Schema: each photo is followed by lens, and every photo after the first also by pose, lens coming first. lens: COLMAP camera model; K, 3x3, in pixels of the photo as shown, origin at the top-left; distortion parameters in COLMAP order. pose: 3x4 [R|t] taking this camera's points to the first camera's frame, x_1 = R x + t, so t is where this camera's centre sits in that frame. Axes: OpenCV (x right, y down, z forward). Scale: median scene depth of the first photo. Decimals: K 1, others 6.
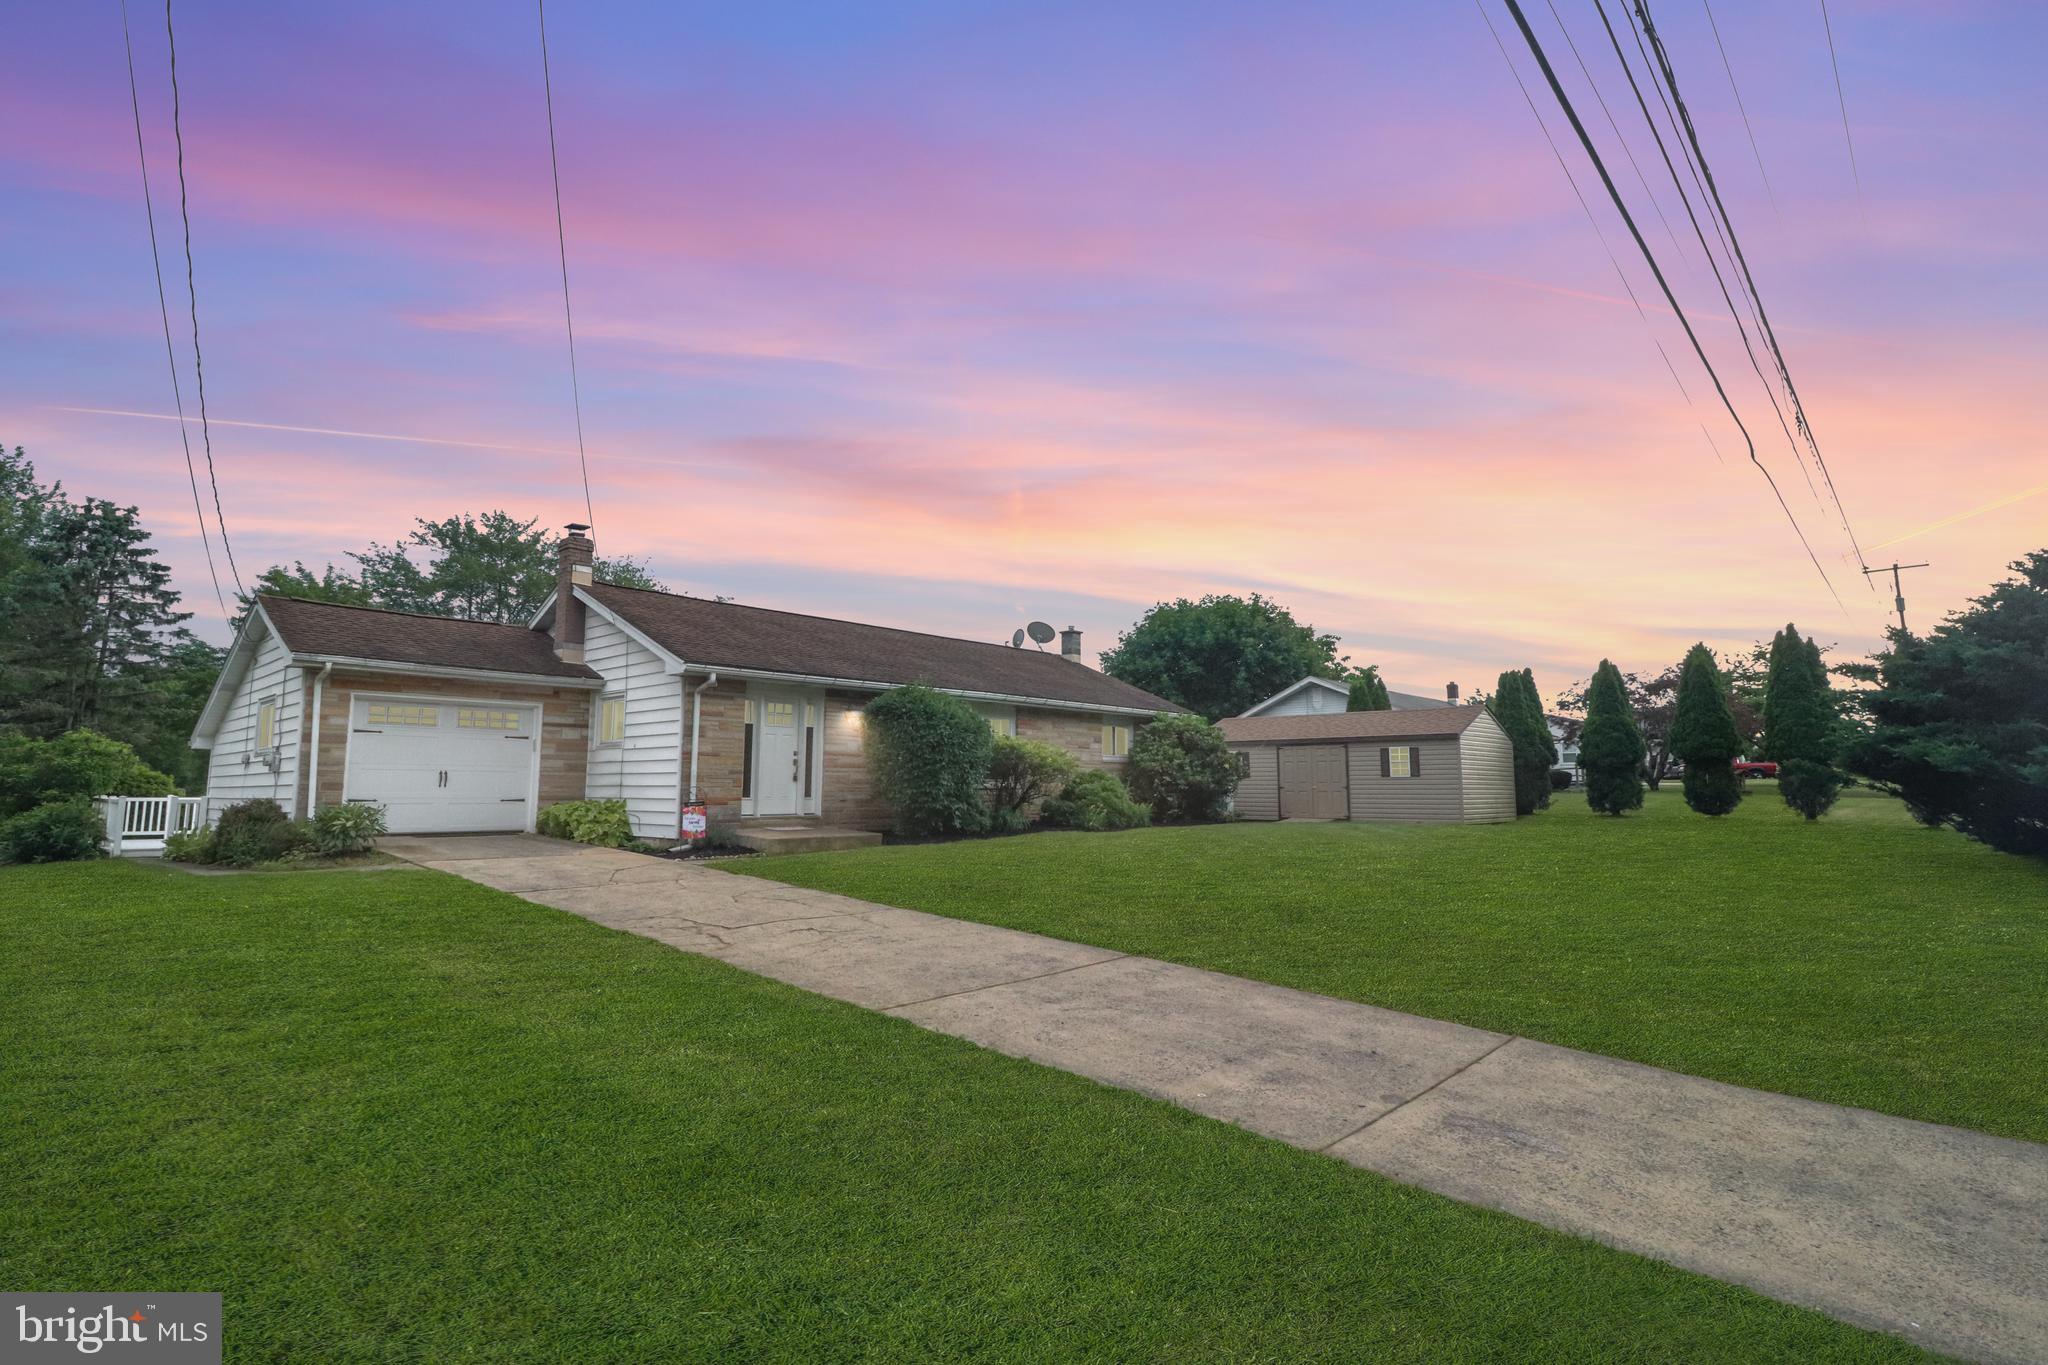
lens RADIAL K [[1040.8, 0, 1026.8], [0, 1040.8, 709.1], [0, 0, 1]] dist [-0.058574, -0.000124]
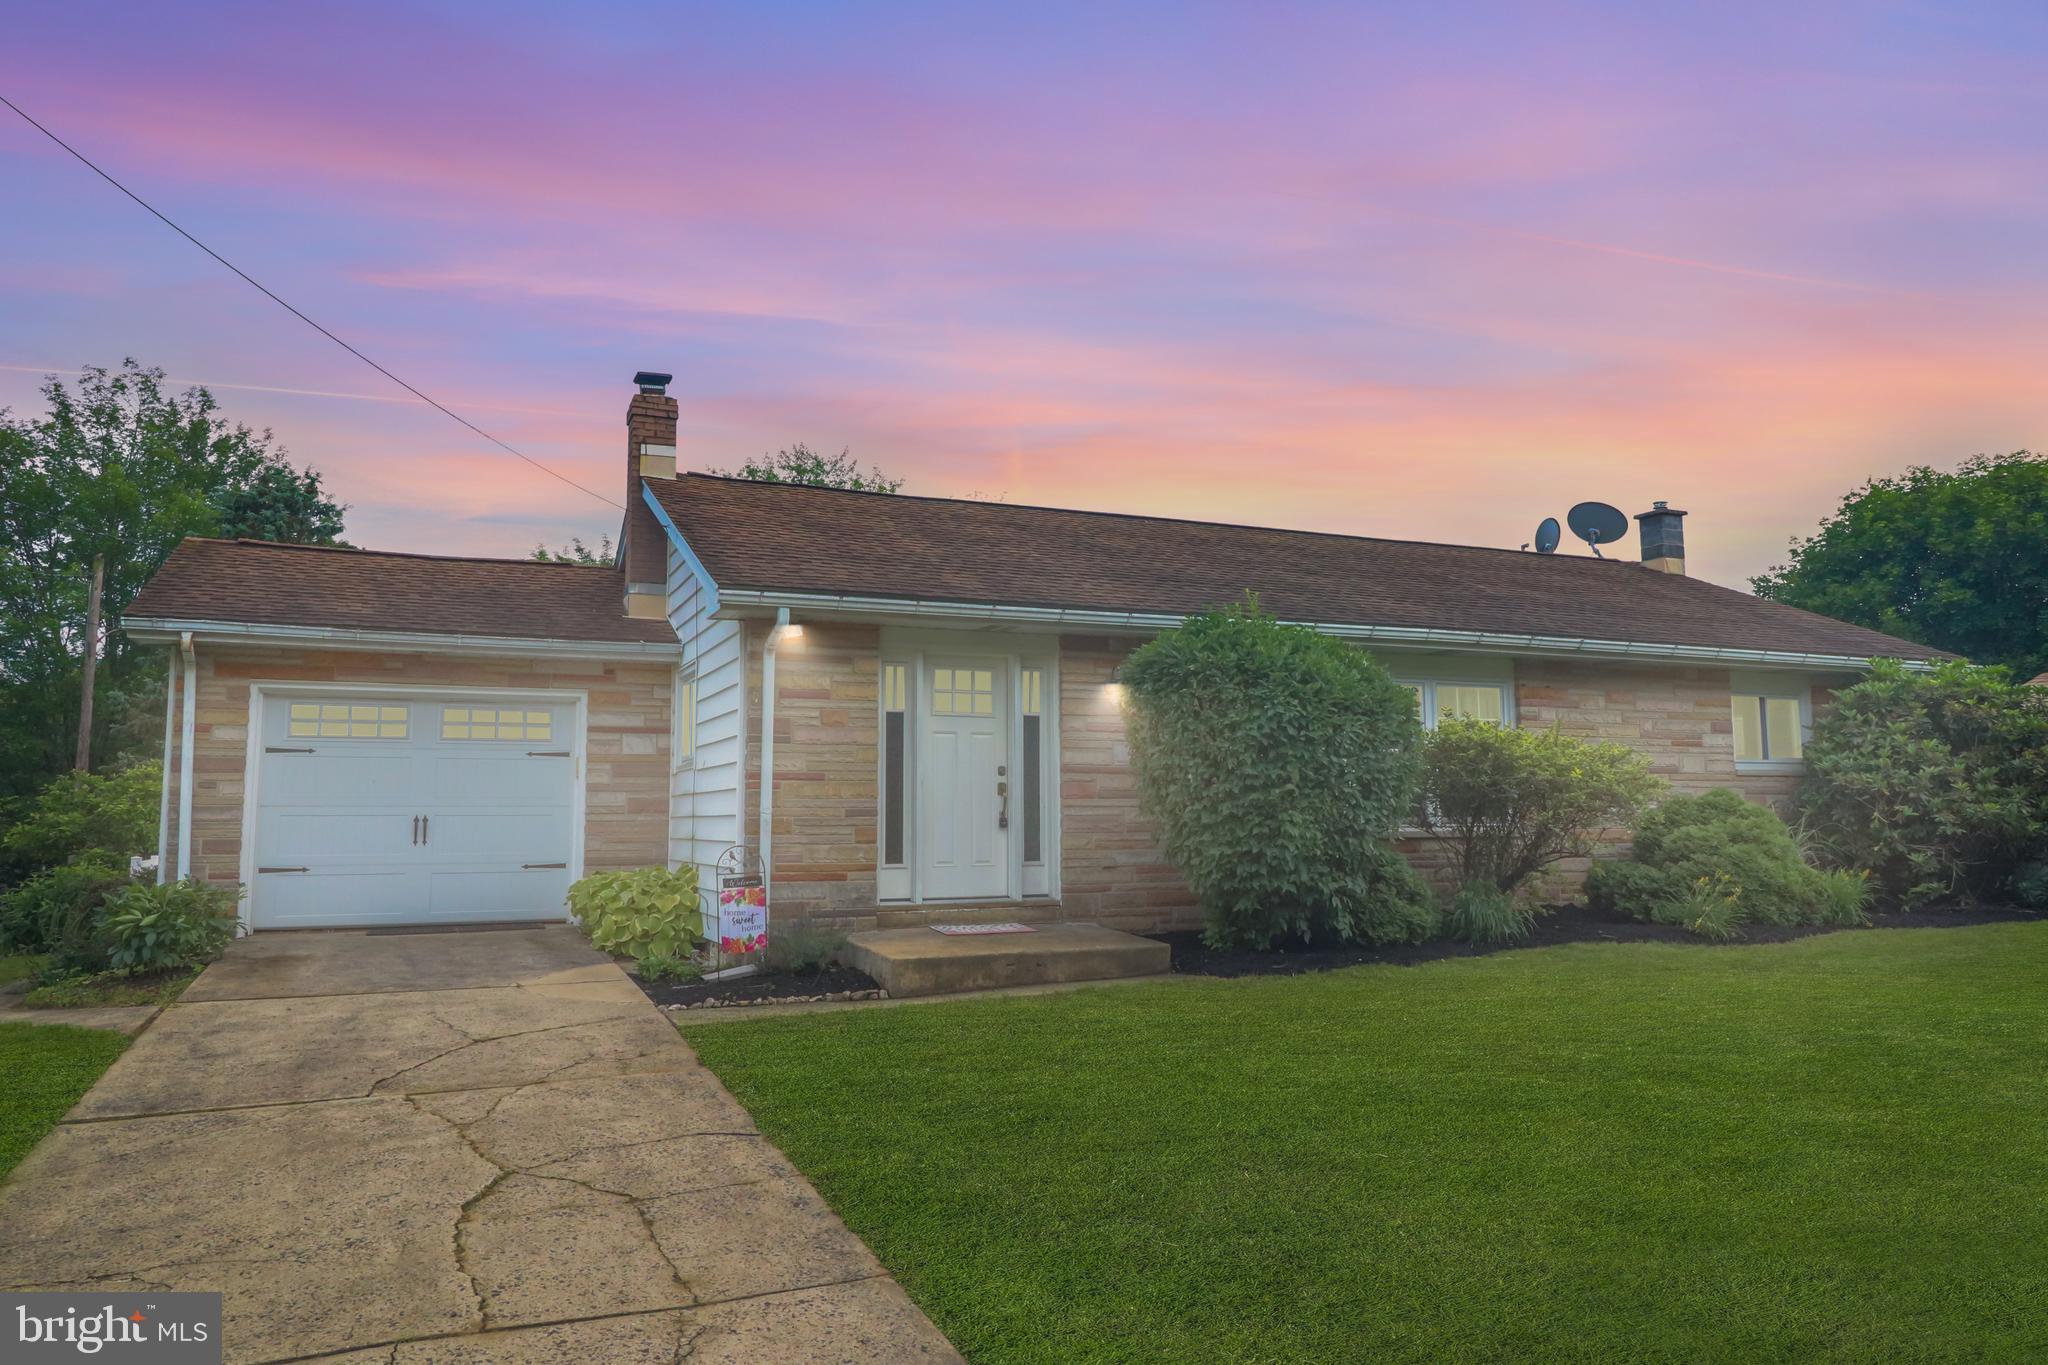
lens RADIAL K [[1366.1, 0, 1024.0], [0, 1366.1, 682.5], [0, 0, 1]] dist [-0.003020, -0.005418]
pose [[0.904949, -0.049055, -0.422682, 0.053256], [0.039652, 0.998732, -0.031017, 0.019764], [0.423668, 0.011309, 0.905747, 0.388308]]
